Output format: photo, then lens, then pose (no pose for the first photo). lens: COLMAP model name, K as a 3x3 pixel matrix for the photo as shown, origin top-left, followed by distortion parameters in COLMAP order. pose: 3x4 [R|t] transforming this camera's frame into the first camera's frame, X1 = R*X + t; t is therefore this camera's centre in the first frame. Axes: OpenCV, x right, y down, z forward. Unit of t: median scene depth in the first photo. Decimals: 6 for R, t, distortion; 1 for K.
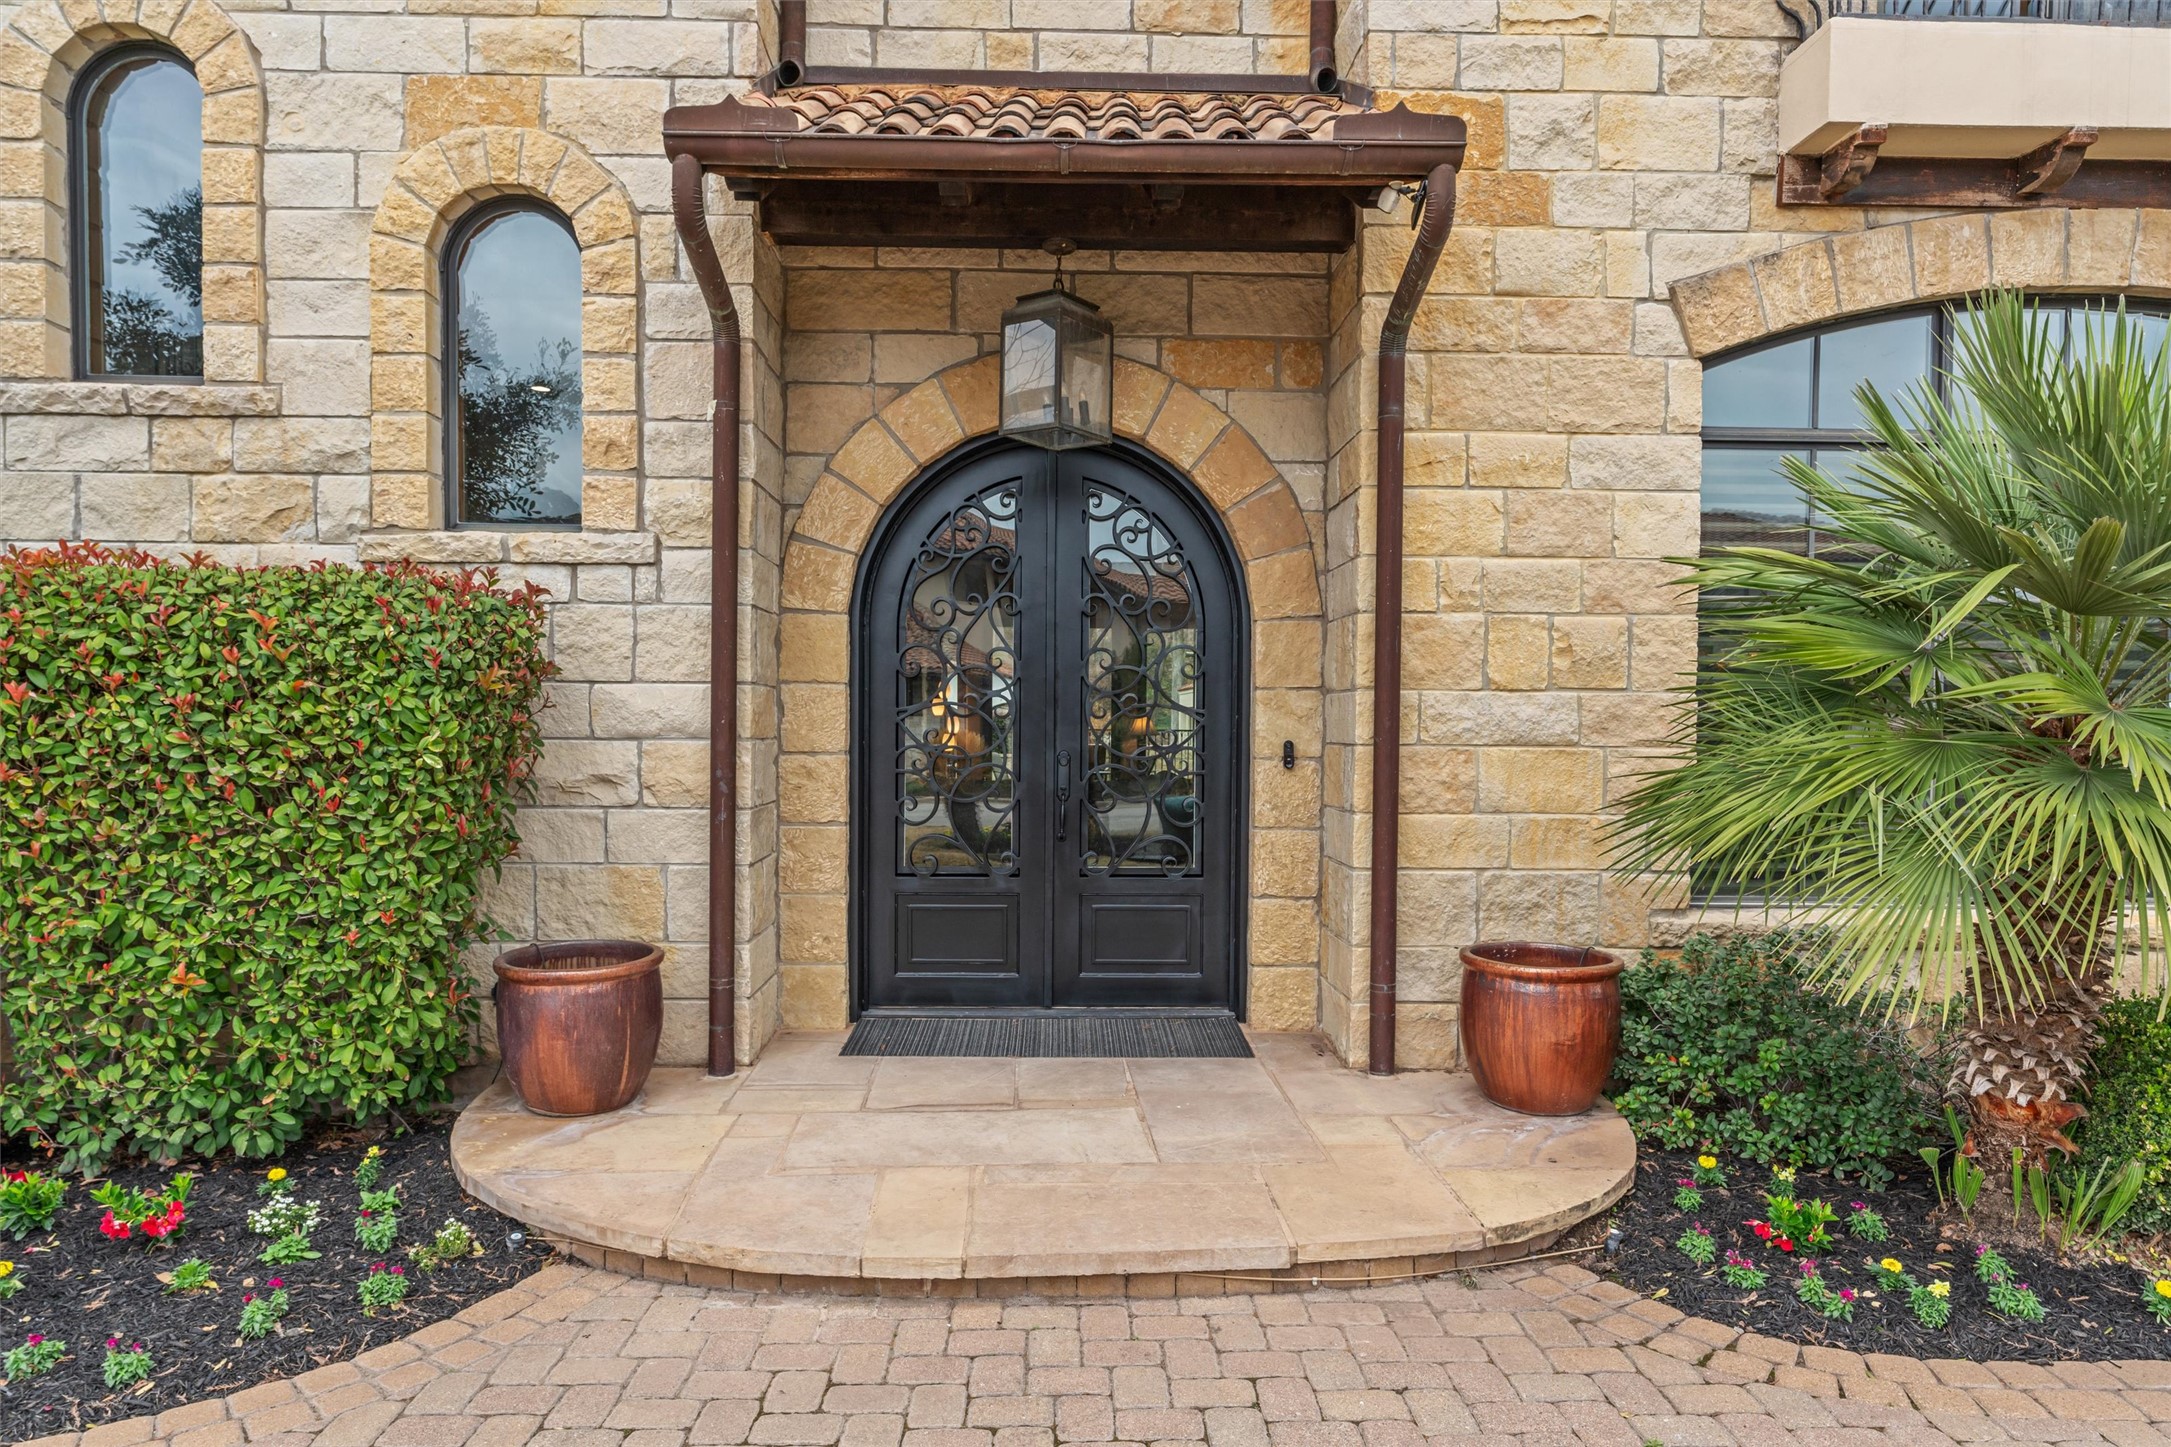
lens RADIAL K [[1354.4, 0, 1092.6], [0, 1354.4, 756.0], [0, 0, 1]] dist [-0.000284, 0.000391]
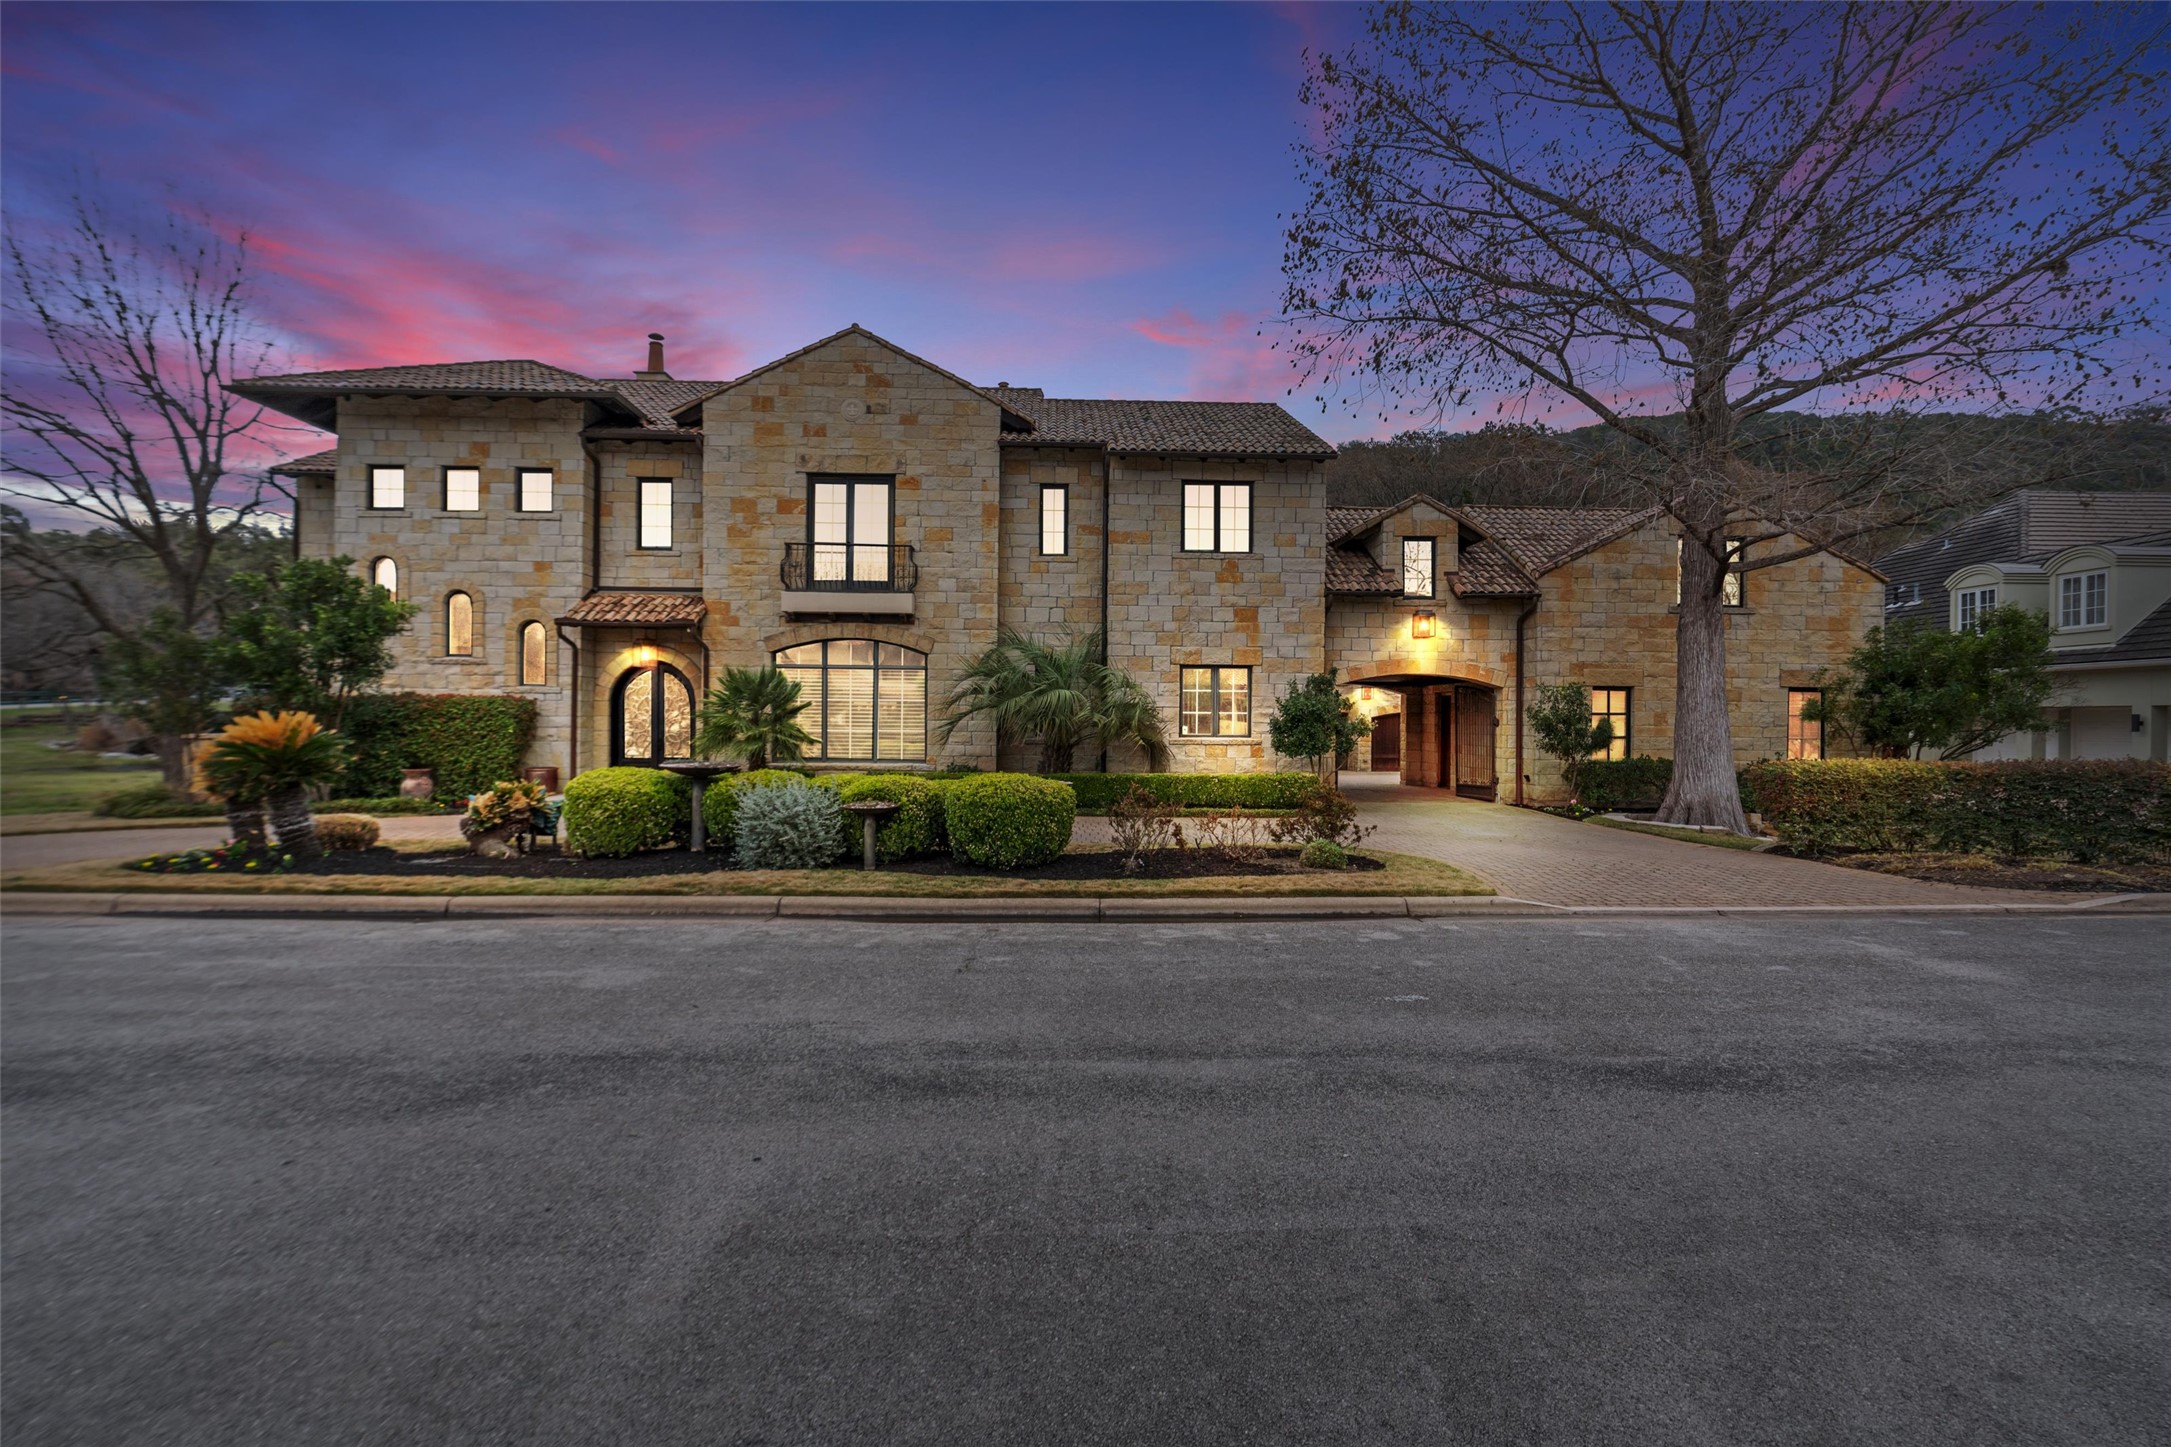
lens RADIAL K [[981.3, 0, 1112.6], [0, 981.3, 723.3], [0, 0, 1]] dist [-0.015800, 0.007072]
pose [[0.999847, -0.000073, 0.017466, 1.684571], [0.000516, 0.999678, -0.025388, 0.065819], [-0.017458, 0.025393, 0.999525, -2.699312]]
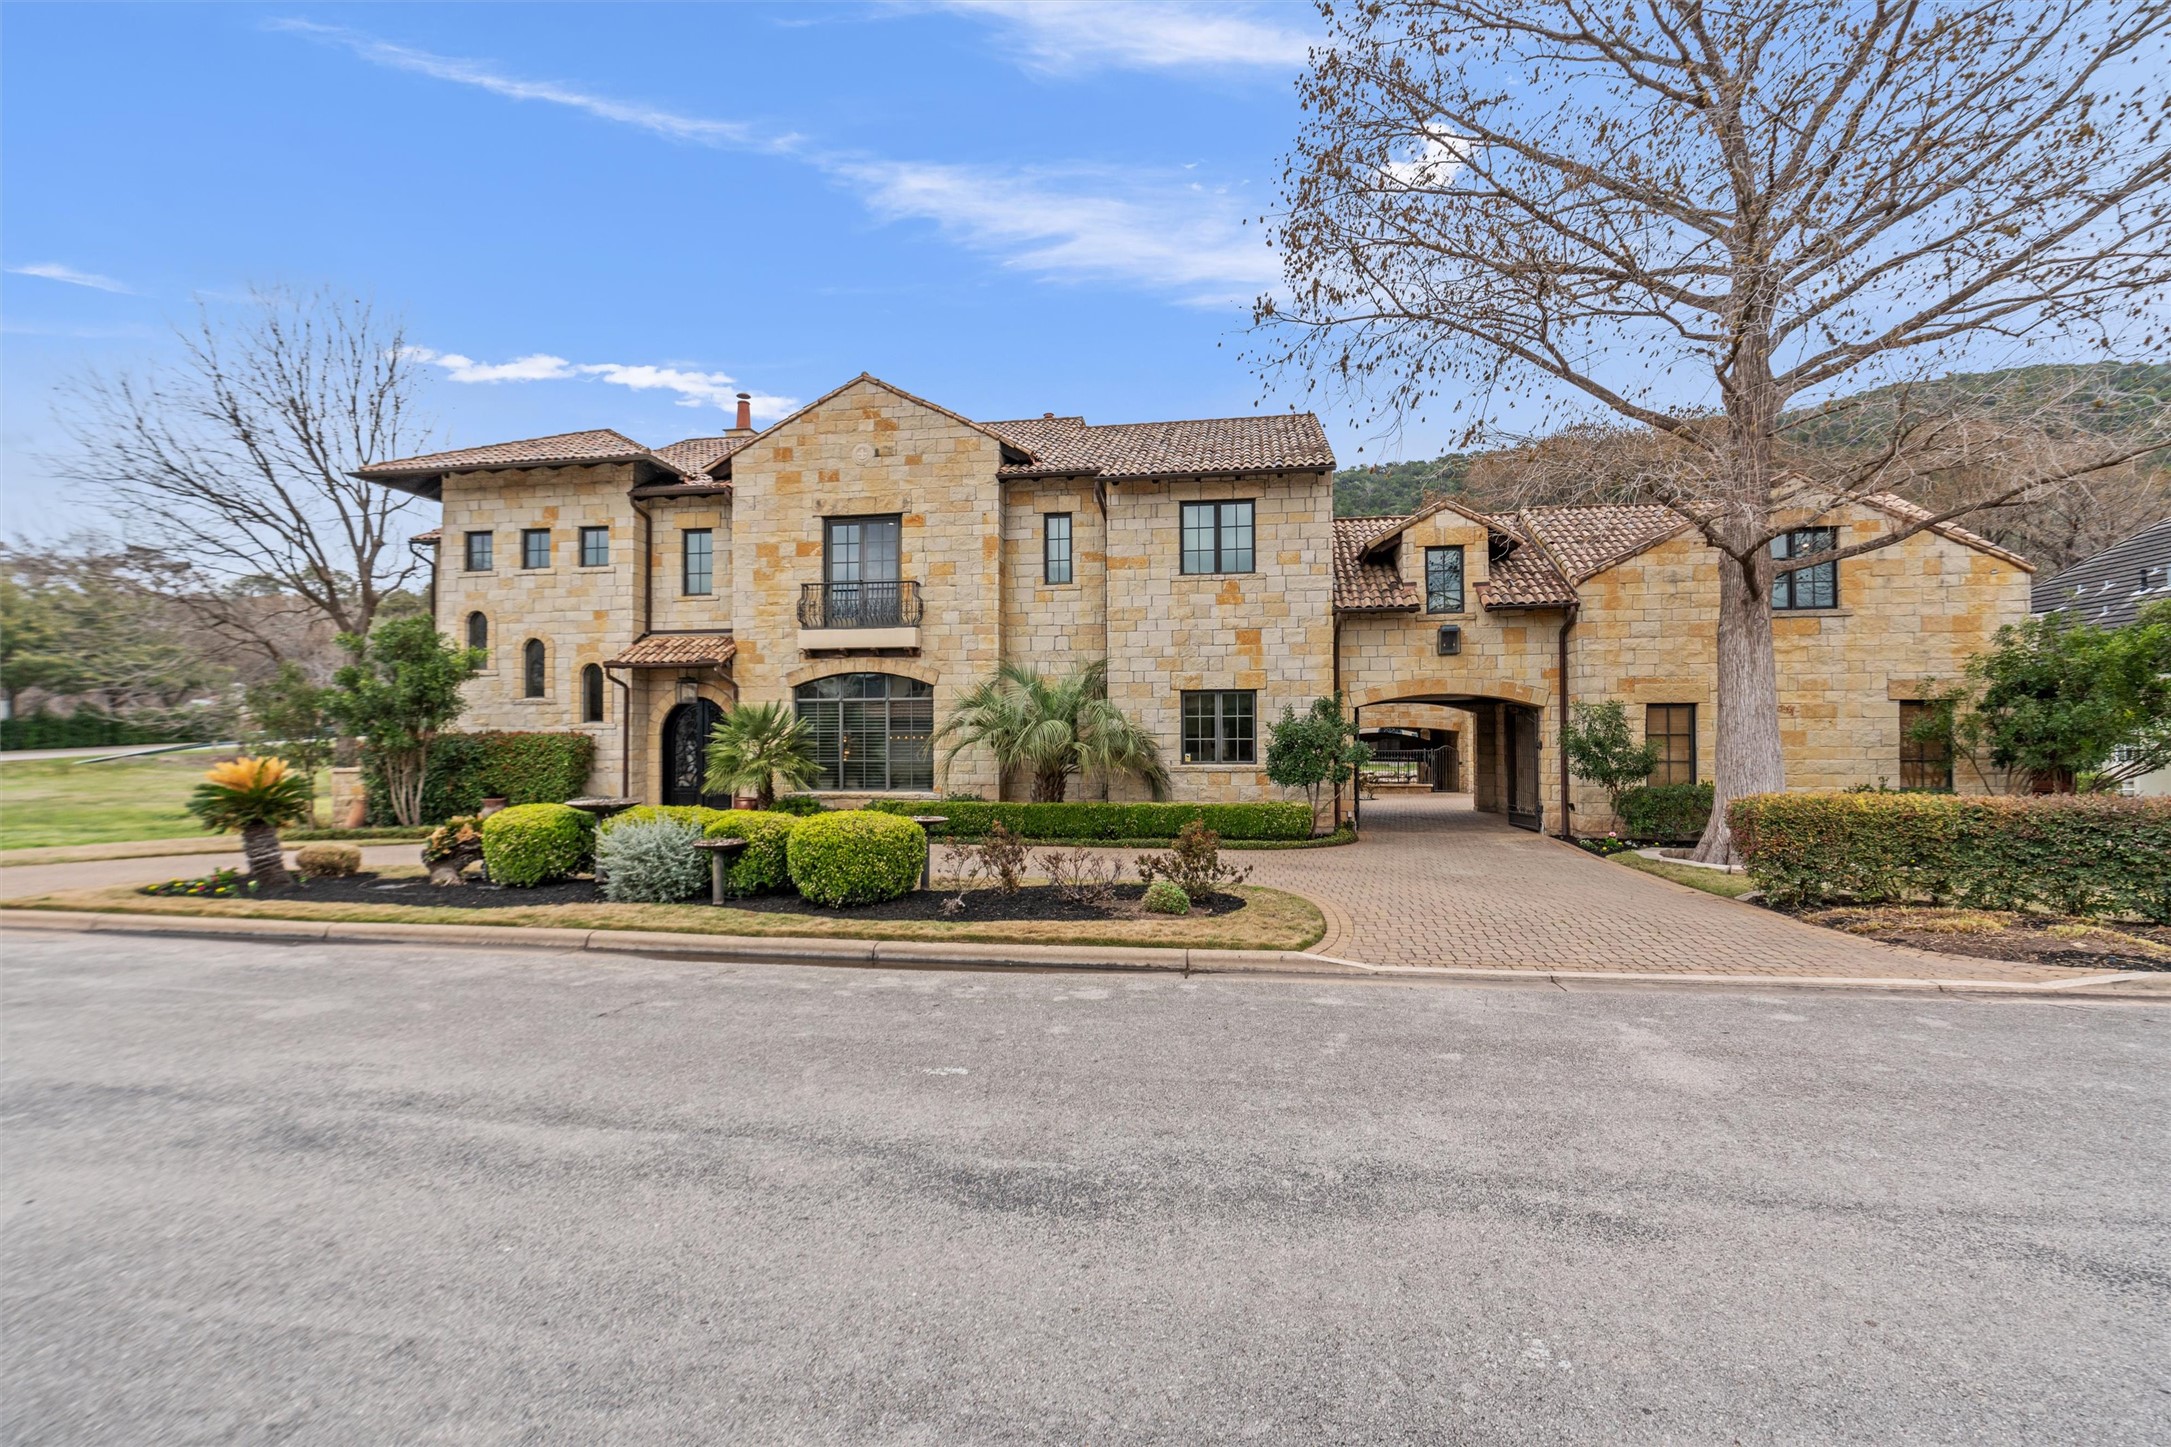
lens RADIAL K [[981.1, 0, 1088.1], [0, 981.1, 717.9], [0, 0, 1]] dist [-0.016937, 0.006723]
pose [[0.982769, -0.016622, -0.184087, 2.339273], [0.007461, 0.998704, -0.050344, 0.031064], [0.184685, 0.048103, 0.981620, -2.602899]]
